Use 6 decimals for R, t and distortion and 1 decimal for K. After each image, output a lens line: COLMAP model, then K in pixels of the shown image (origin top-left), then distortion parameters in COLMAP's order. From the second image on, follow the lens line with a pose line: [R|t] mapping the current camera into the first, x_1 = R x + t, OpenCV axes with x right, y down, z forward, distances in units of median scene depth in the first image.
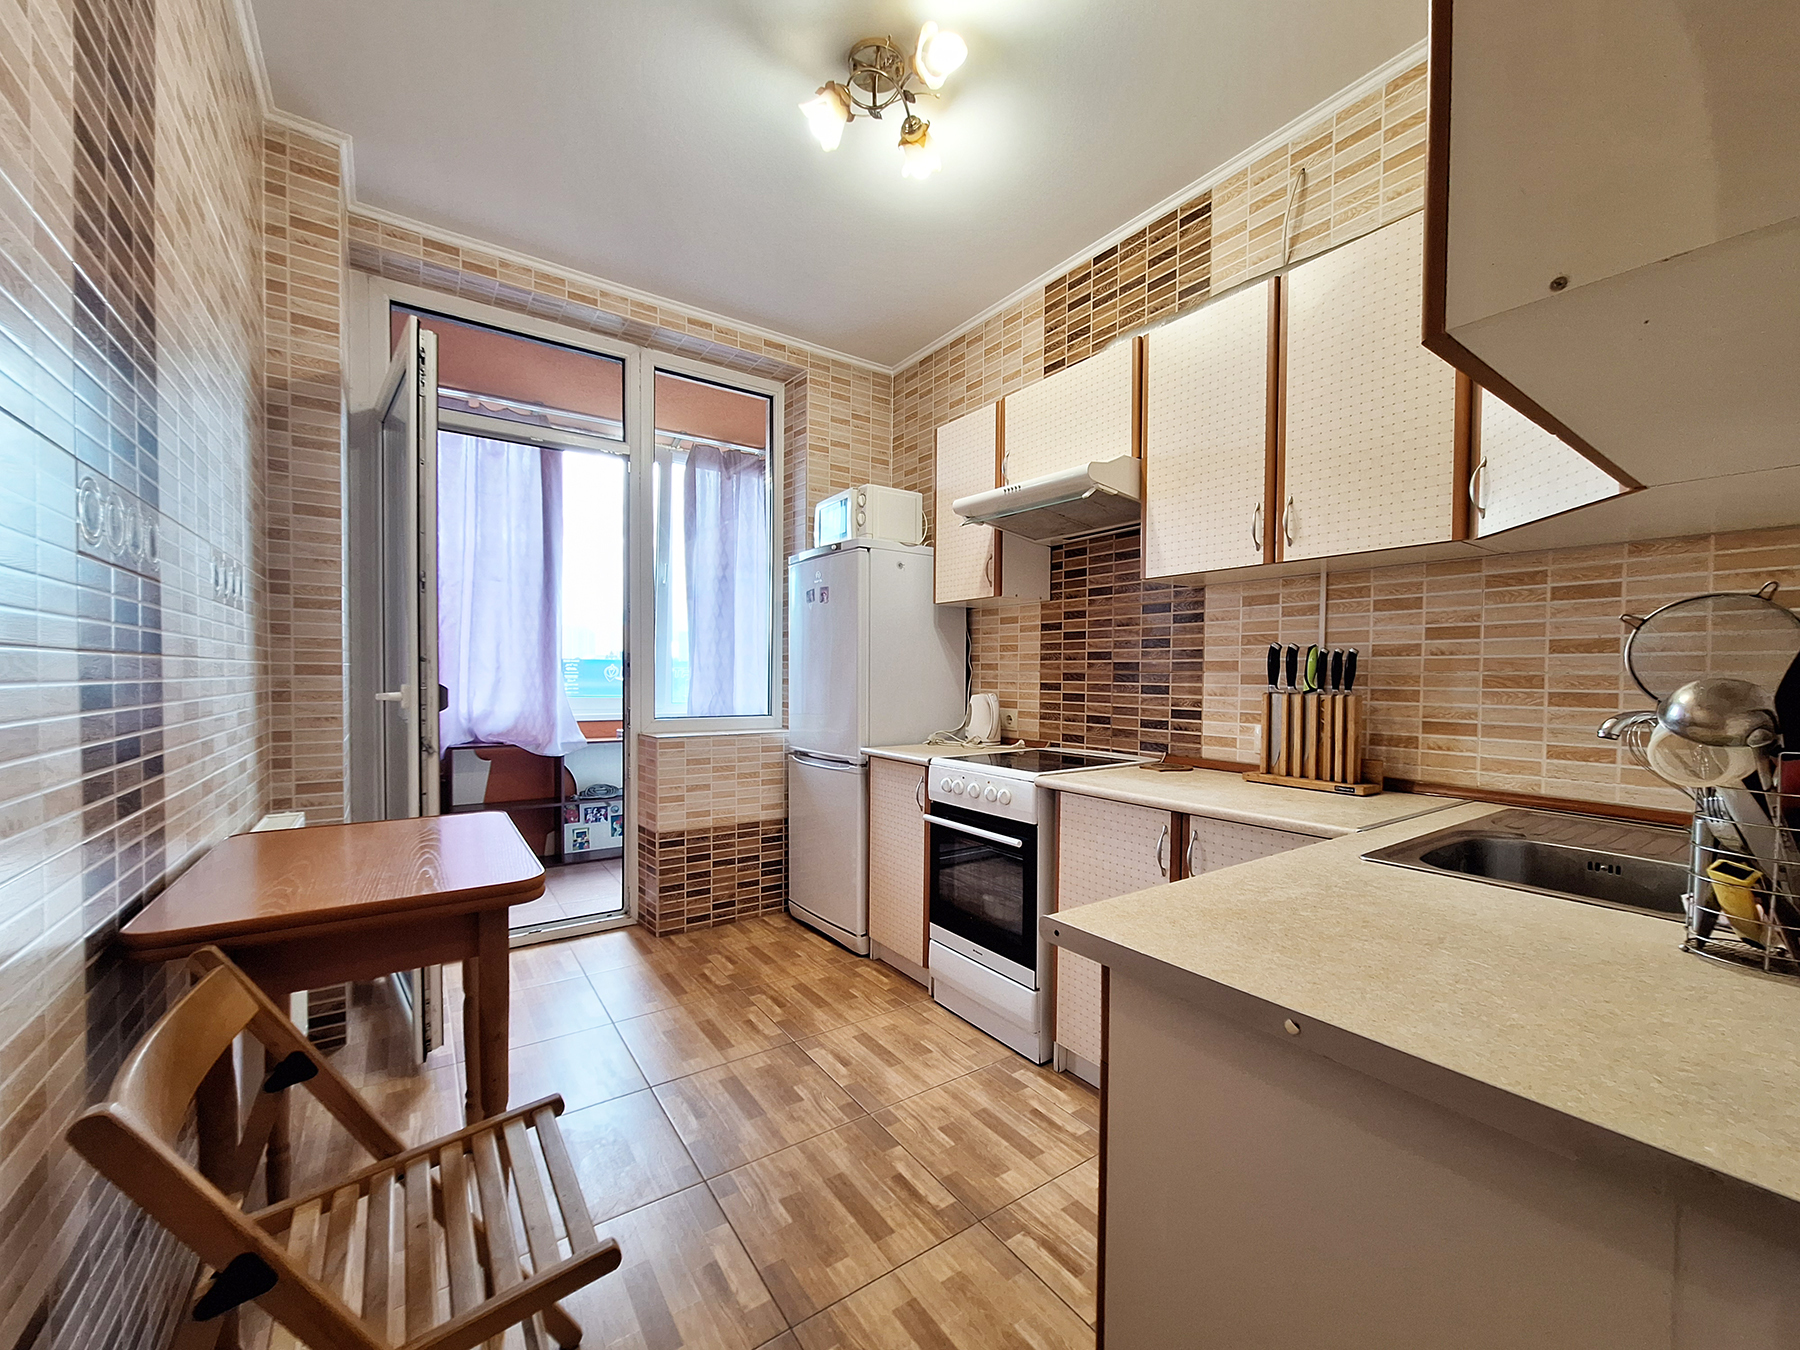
lens RADIAL K [[711.7, 0, 897.9], [0, 711.7, 682.6], [0, 0, 1]] dist [-0.001567, 0.000205]
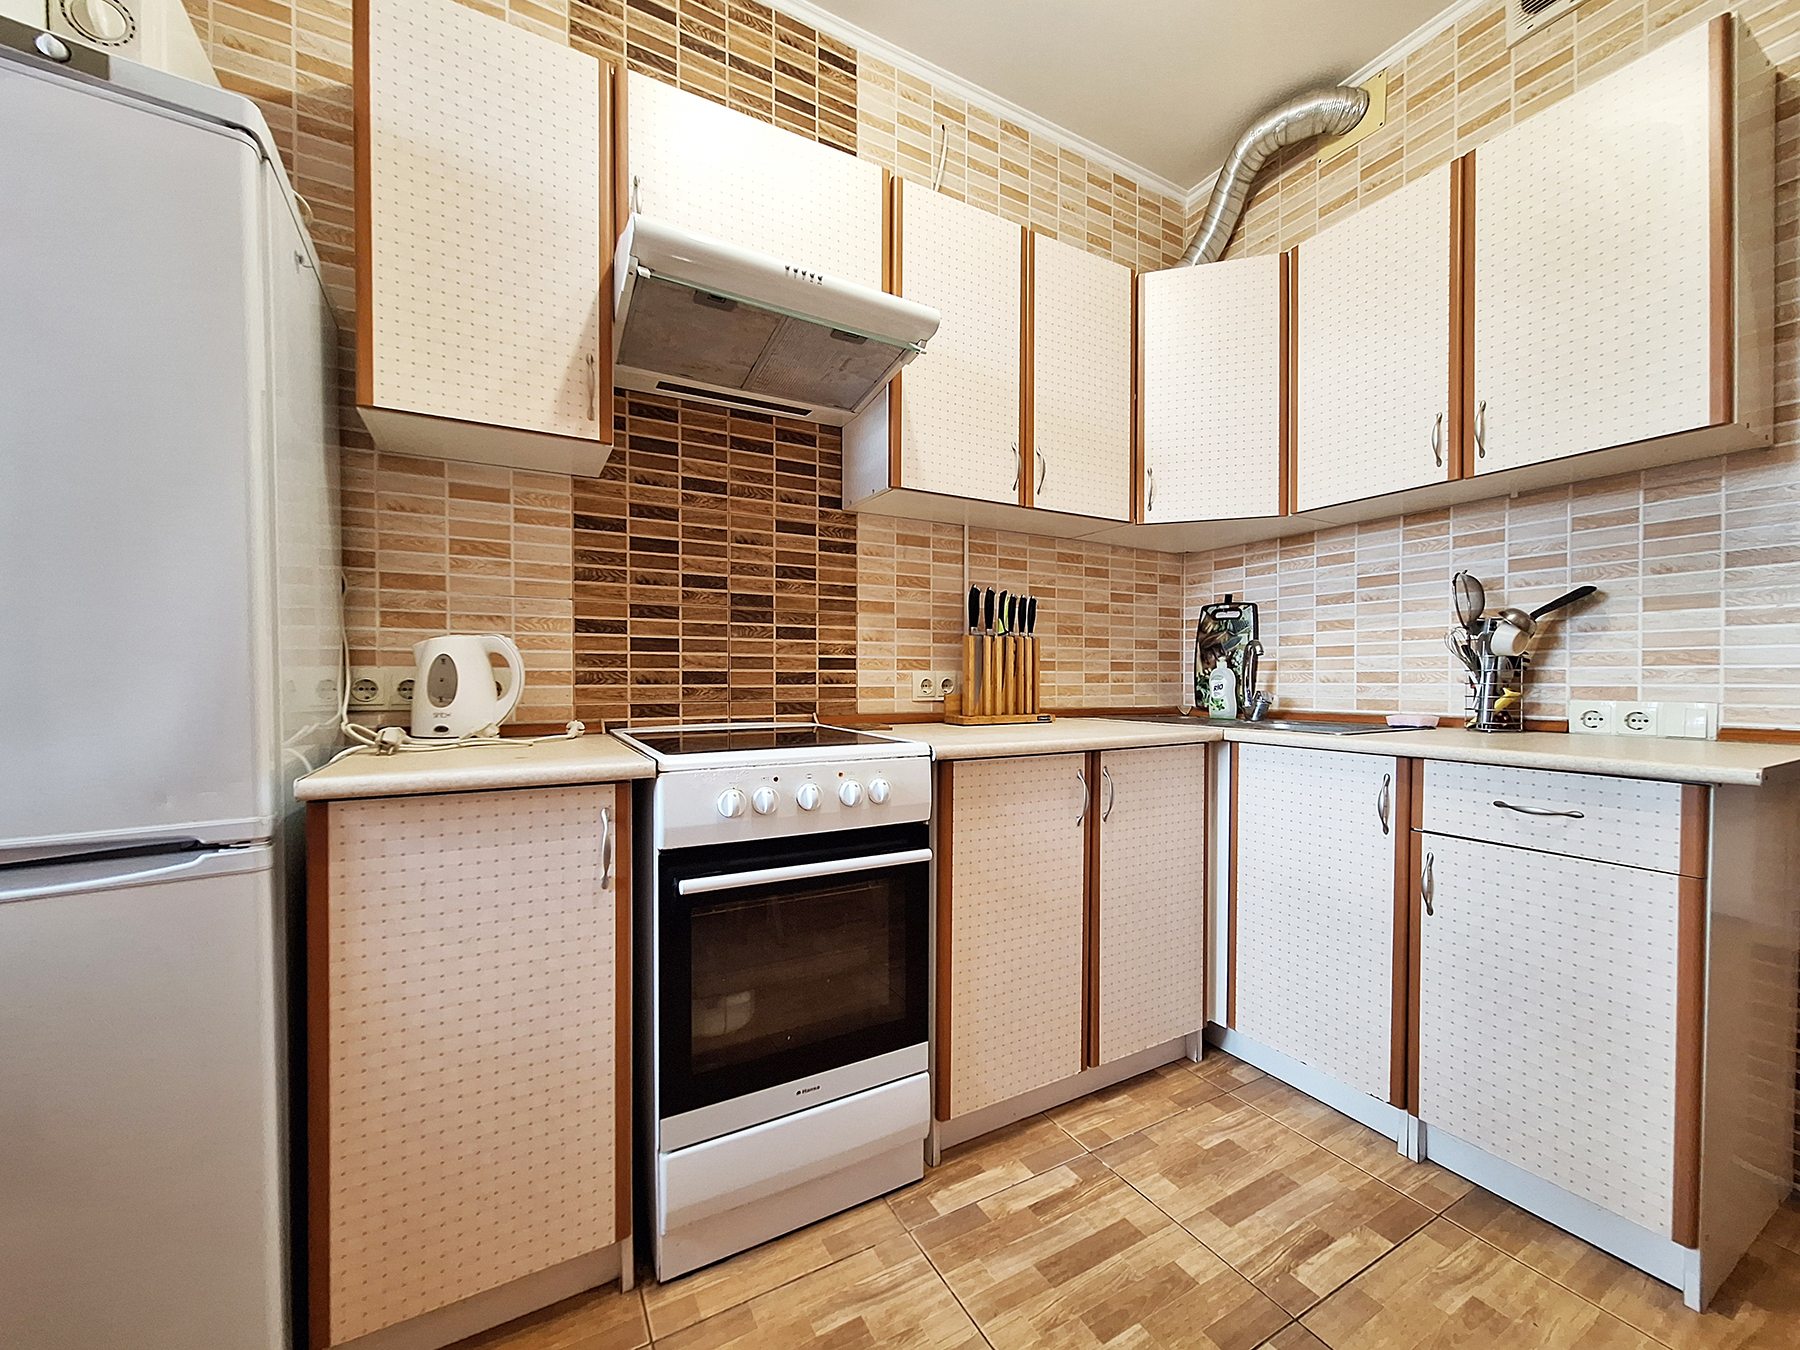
lens RADIAL K [[711.7, 0, 897.9], [0, 711.7, 682.6], [0, 0, 1]] dist [-0.001567, 0.000205]
pose [[0.100717, -0.018696, 0.994739, -0.338001], [0.010310, 0.999789, 0.017747, 0.043442], [-0.994862, 0.008469, 0.100889, 0.697485]]
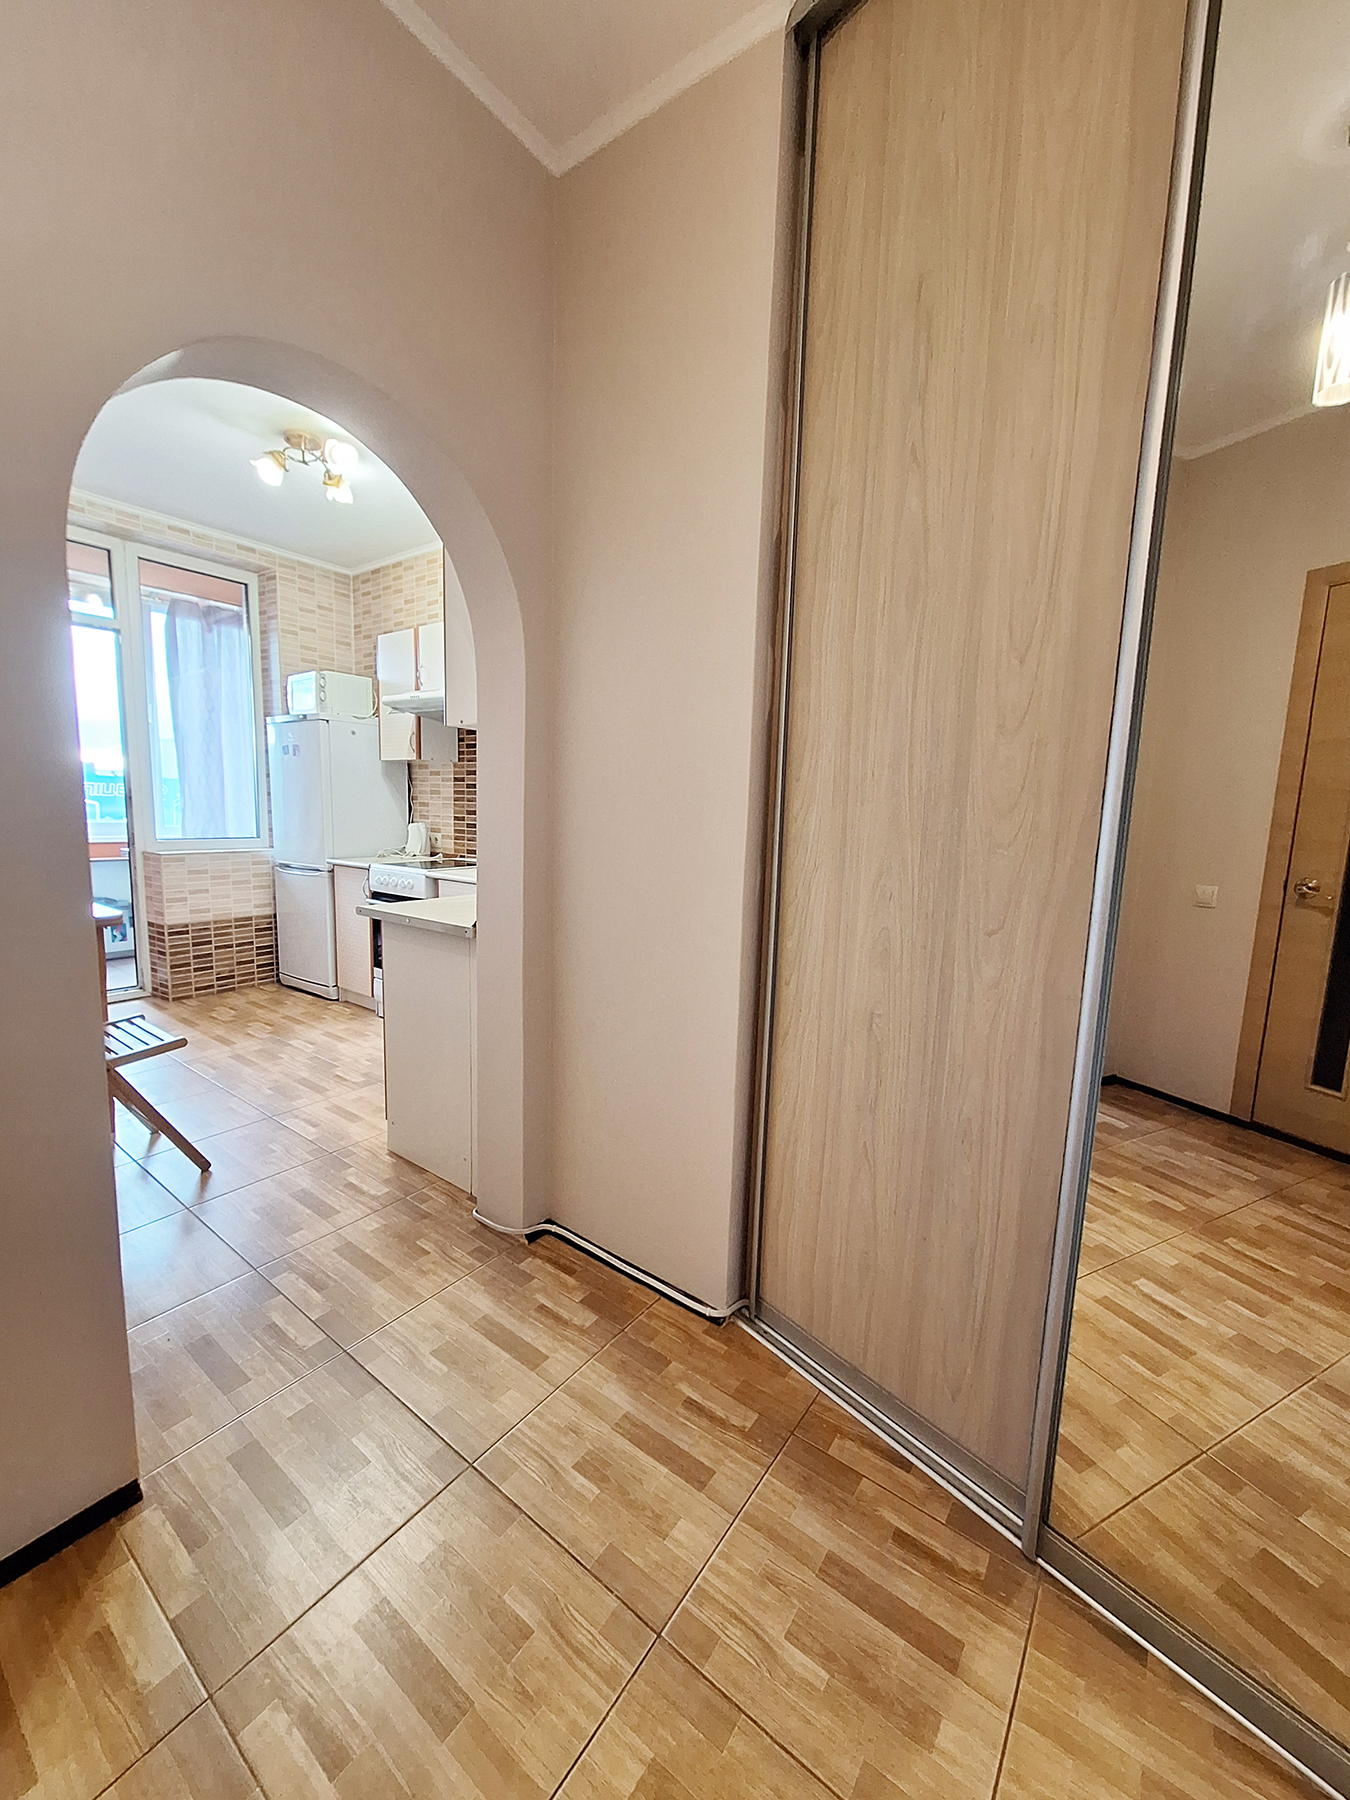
lens RADIAL K [[711.7, 0, 666.4], [0, 711.7, 890.6], [0, 0, 1]] dist [-0.001567, 0.000205]
pose [[0.947523, -0.023266, 0.318840, 0.143364], [-0.014053, 0.993353, 0.114251, -0.022059], [-0.319378, -0.112736, 0.940898, -0.610893]]
